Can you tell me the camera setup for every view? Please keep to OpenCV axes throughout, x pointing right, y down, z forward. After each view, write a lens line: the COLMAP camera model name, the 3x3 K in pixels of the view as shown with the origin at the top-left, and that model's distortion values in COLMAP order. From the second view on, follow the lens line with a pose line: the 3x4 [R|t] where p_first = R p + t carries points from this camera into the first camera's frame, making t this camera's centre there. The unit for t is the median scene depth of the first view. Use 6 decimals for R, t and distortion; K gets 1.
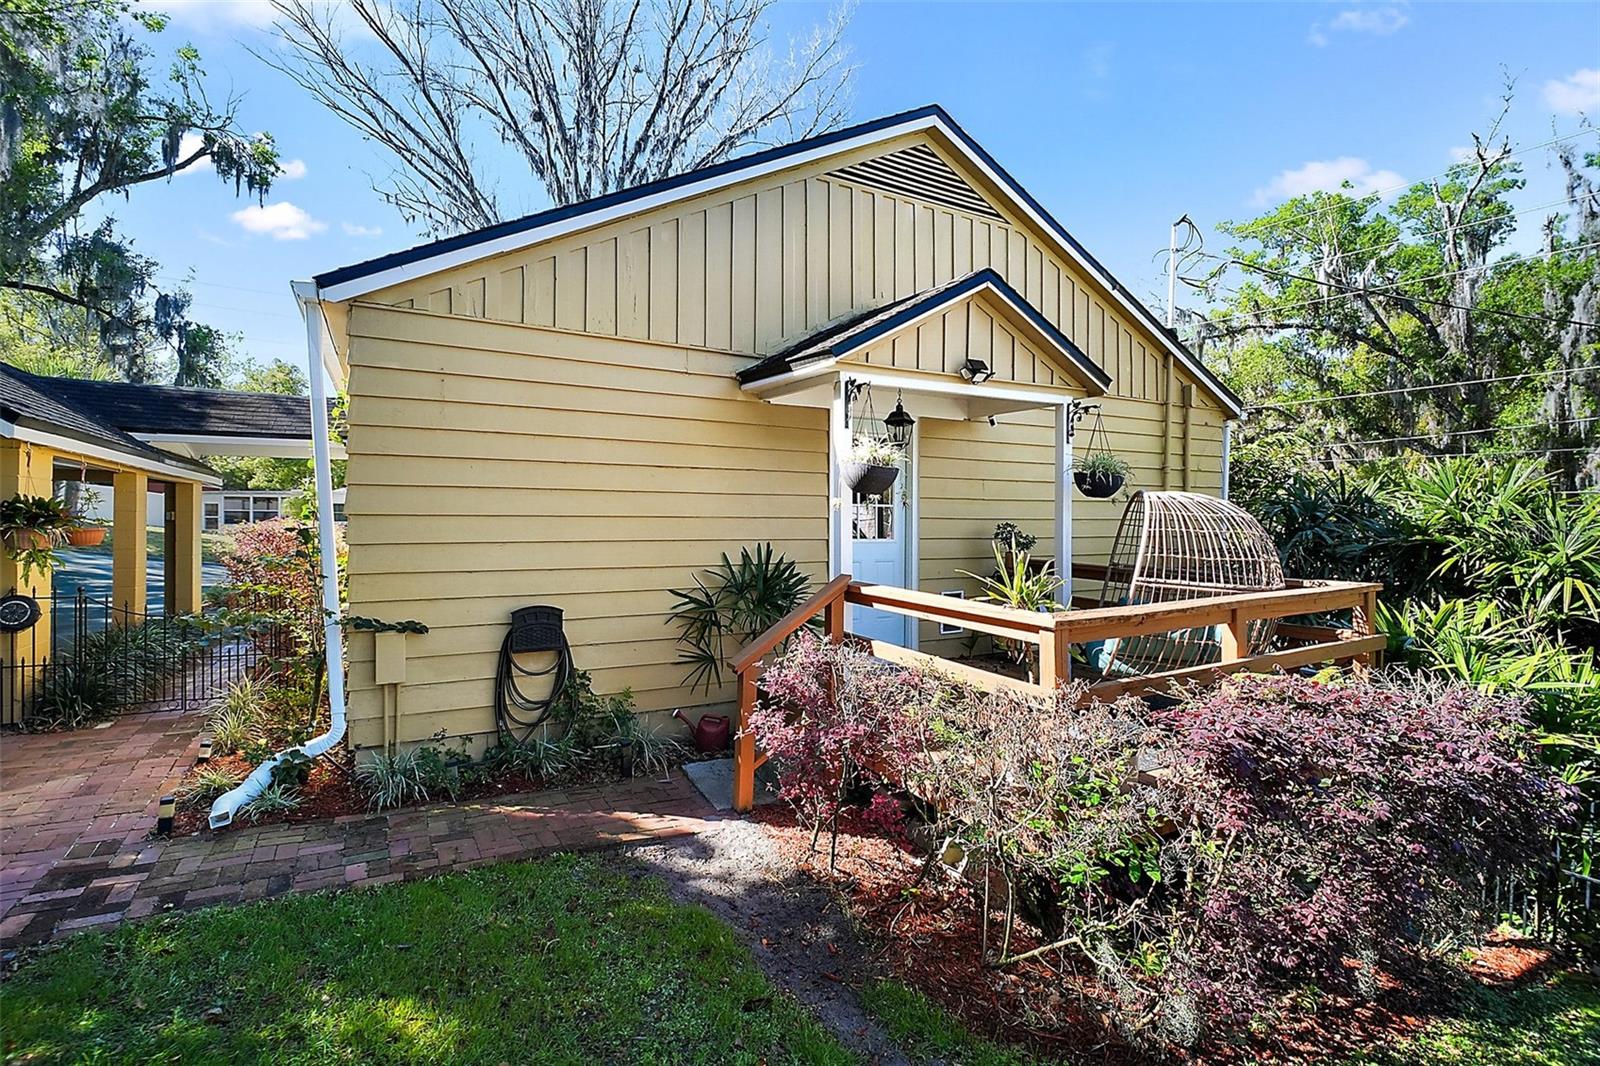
lens RADIAL K [[757.0, 0, 812.7], [0, 757.0, 514.5], [0, 0, 1]] dist [-0.008528, -0.000637]
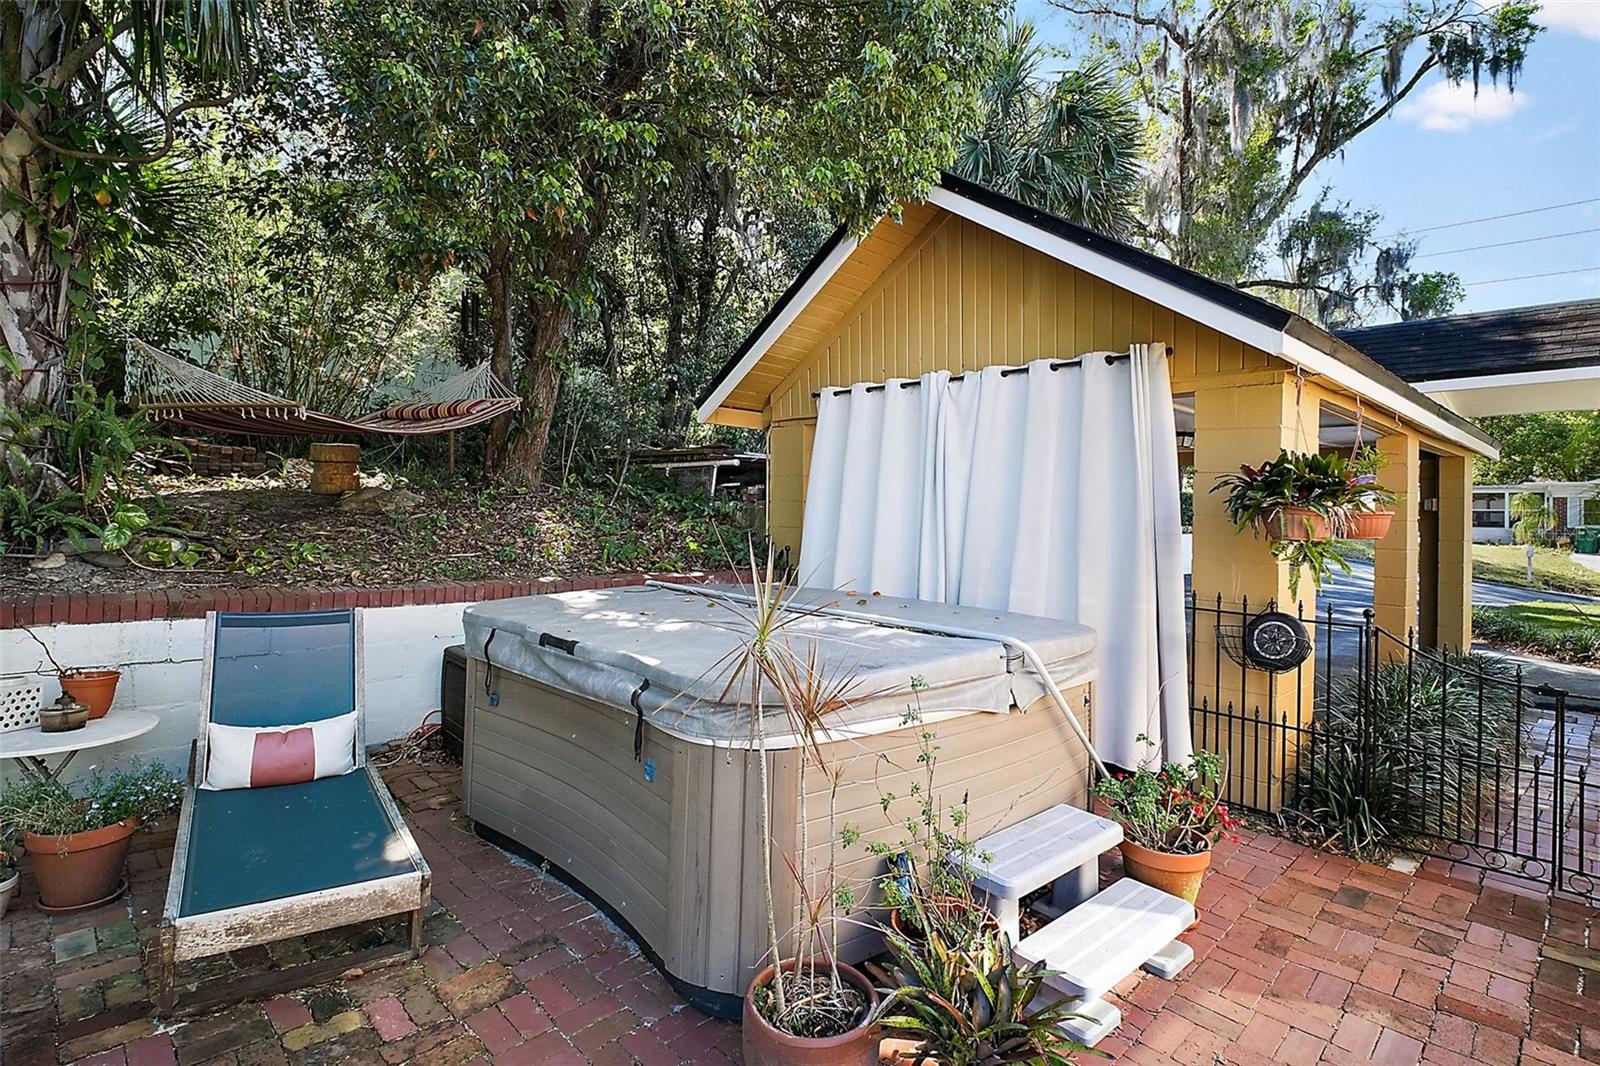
lens RADIAL K [[757.0, 0, 812.7], [0, 757.0, 514.5], [0, 0, 1]] dist [-0.008528, -0.000637]
pose [[0.244292, 0.001298, -0.969701, -0.203237], [-0.007343, 0.999973, -0.000511, 0.010470], [0.969674, 0.007245, 0.244295, 0.173949]]
